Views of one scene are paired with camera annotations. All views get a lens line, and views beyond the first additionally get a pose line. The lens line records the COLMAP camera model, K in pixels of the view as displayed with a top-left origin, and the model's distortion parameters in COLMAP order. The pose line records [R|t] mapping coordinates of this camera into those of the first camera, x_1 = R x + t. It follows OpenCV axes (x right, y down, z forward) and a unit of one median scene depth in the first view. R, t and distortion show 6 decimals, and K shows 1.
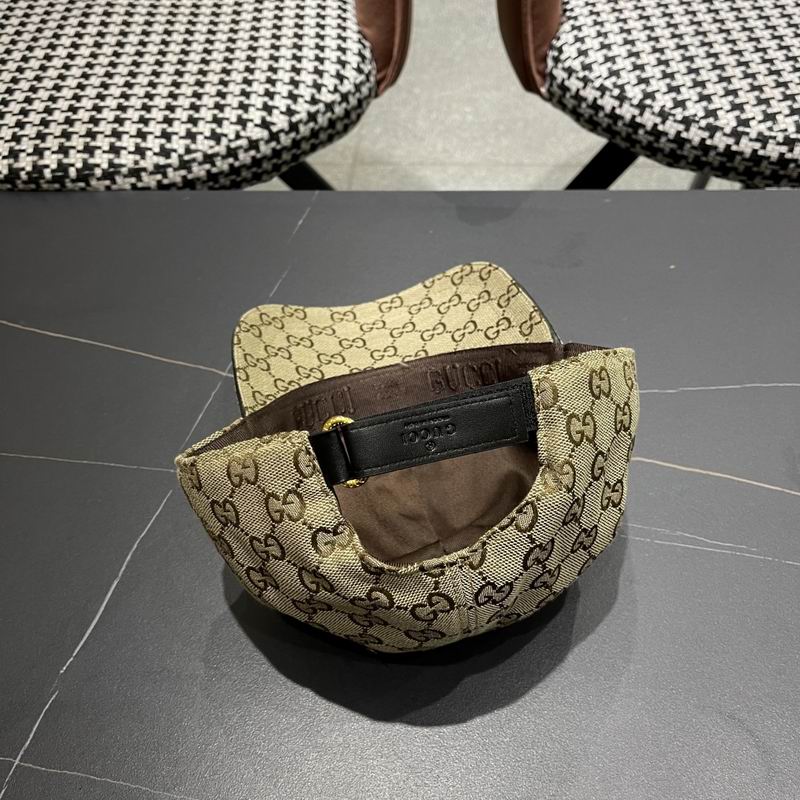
lens RADIAL K [[826.1, 0, 397.4], [0, 826.1, 406.2], [0, 0, 1]] dist [0.013206, 0.000000]
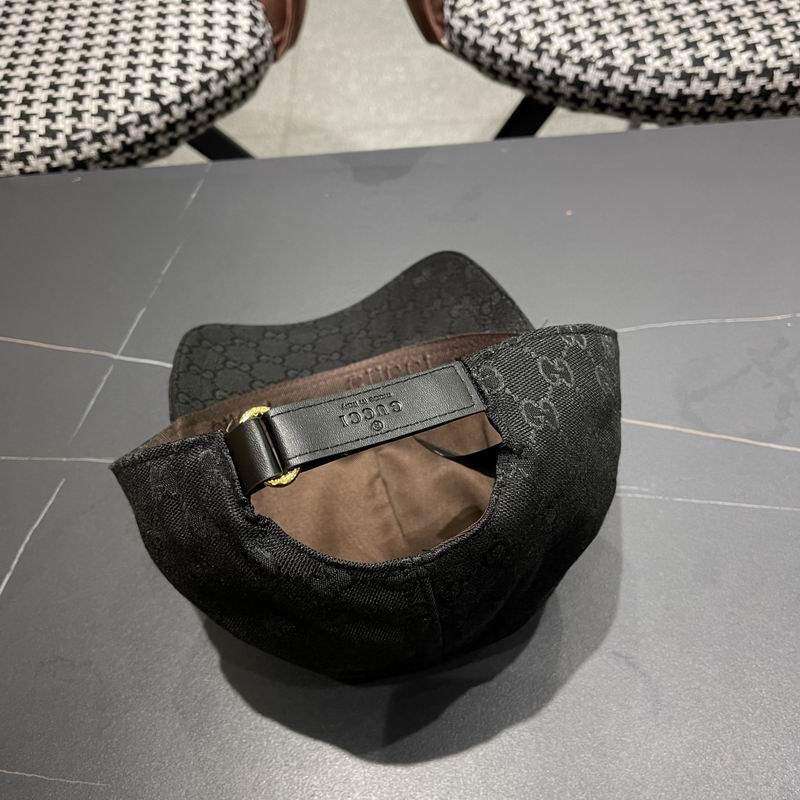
lens RADIAL K [[826.1, 0, 401.6], [0, 826.1, 417.1], [0, 0, 1]] dist [0.013206, 0.000000]
pose [[0.996575, -0.080094, 0.020565, 0.078776], [0.079036, 0.995718, 0.047950, 0.008924], [-0.024318, -0.046160, 0.998638, 0.007161]]
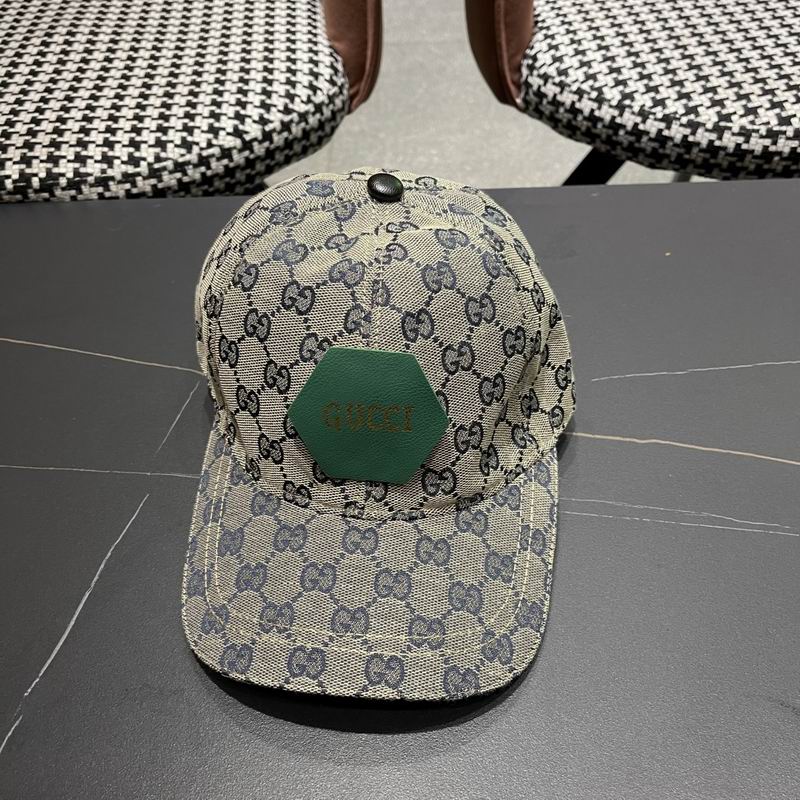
lens RADIAL K [[826.1, 0, 396.9], [0, 826.1, 405.9], [0, 0, 1]] dist [0.013206, 0.000000]
pose [[0.998614, -0.033868, 0.040298, -0.023740], [0.036940, 0.996261, -0.078101, 0.060537], [-0.037502, 0.079481, 0.996131, 0.054242]]
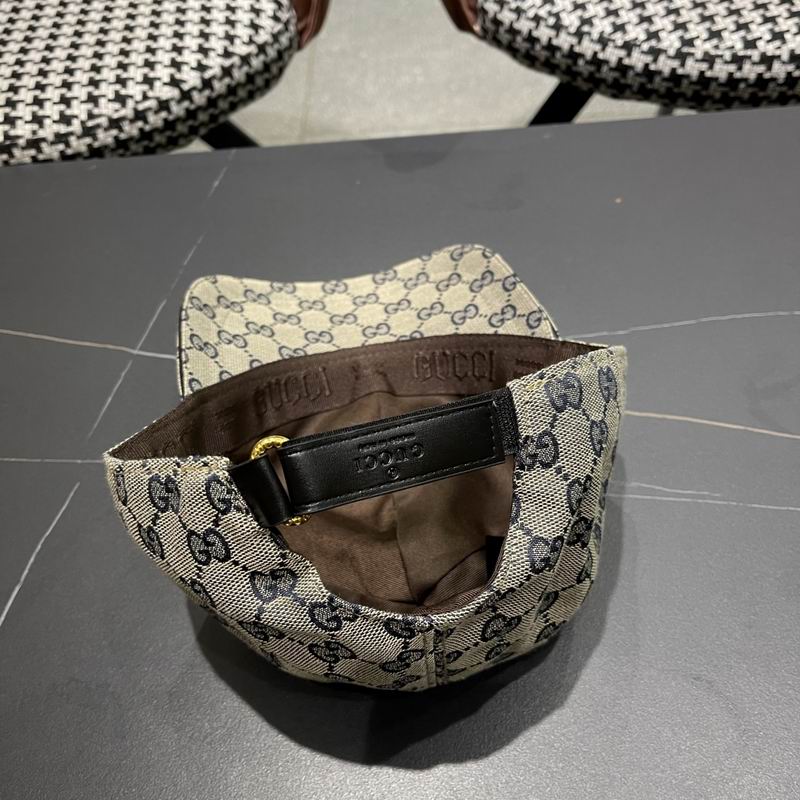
lens RADIAL K [[826.1, 0, 406.2], [0, 826.1, 416.5], [0, 0, 1]] dist [0.013206, 0.000000]
pose [[0.996763, -0.078038, 0.019344, 0.050224], [0.077379, 0.996463, 0.032770, 0.019401], [-0.021833, -0.031167, 0.999276, 0.062987]]
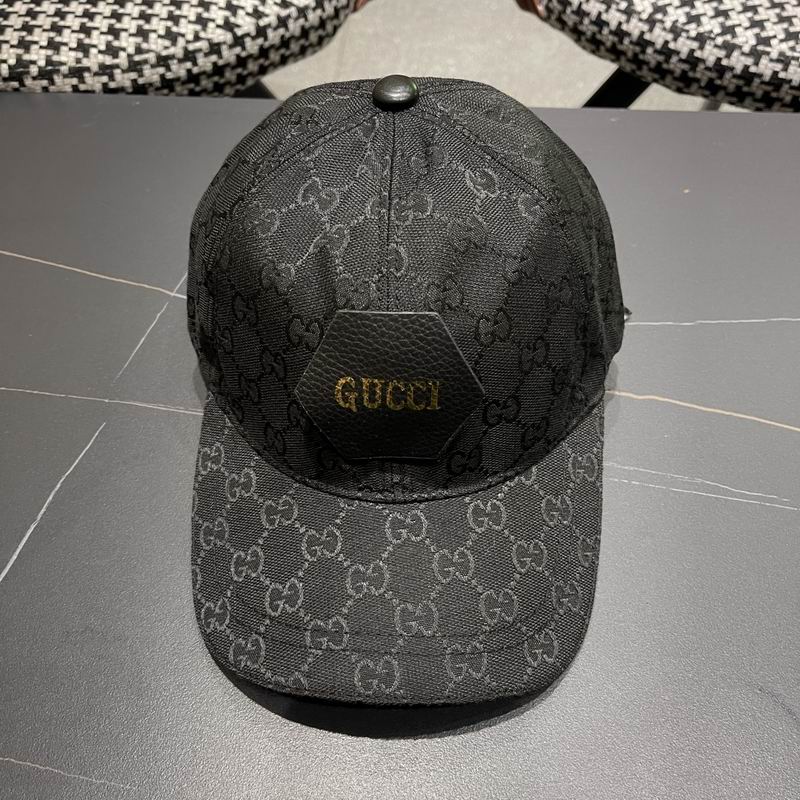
lens RADIAL K [[826.1, 0, 398.5], [0, 826.1, 413.9], [0, 0, 1]] dist [0.013206, 0.000000]
pose [[0.999060, 0.020982, 0.037943, -0.003886], [-0.022052, 0.999364, 0.028010, 0.043797], [-0.037332, -0.028821, 0.998887, 0.100576]]
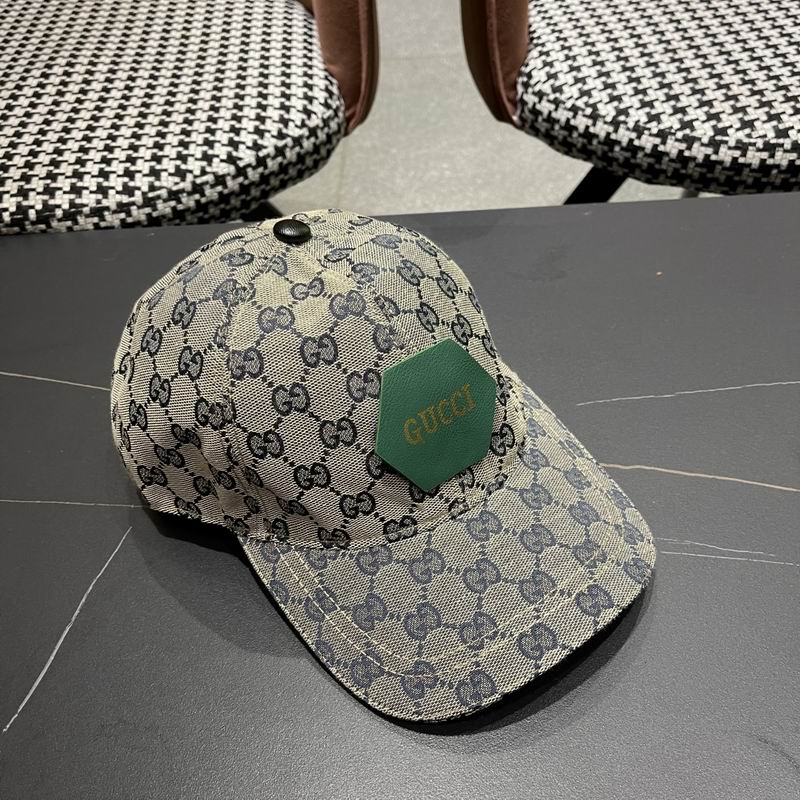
lens RADIAL K [[826.1, 0, 396.3], [0, 826.1, 412.9], [0, 0, 1]] dist [0.013206, 0.000000]
pose [[0.998783, -0.049107, 0.004634, 0.015037], [0.049322, 0.995362, -0.082593, 0.046693], [-0.000557, 0.082721, 0.996573, 0.054260]]
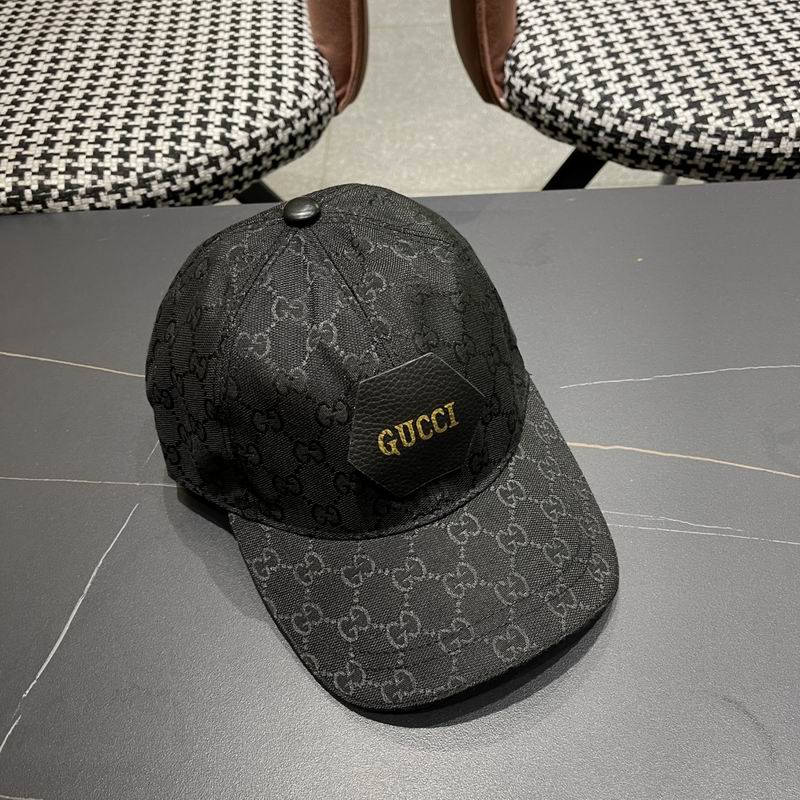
lens RADIAL K [[826.1, 0, 400.0], [0, 826.1, 412.8], [0, 0, 1]] dist [0.013206, 0.000000]
pose [[0.998461, -0.047424, 0.028760, 0.006011], [0.048589, 0.997965, -0.041288, 0.035586], [-0.026743, 0.042622, 0.998733, 0.019165]]
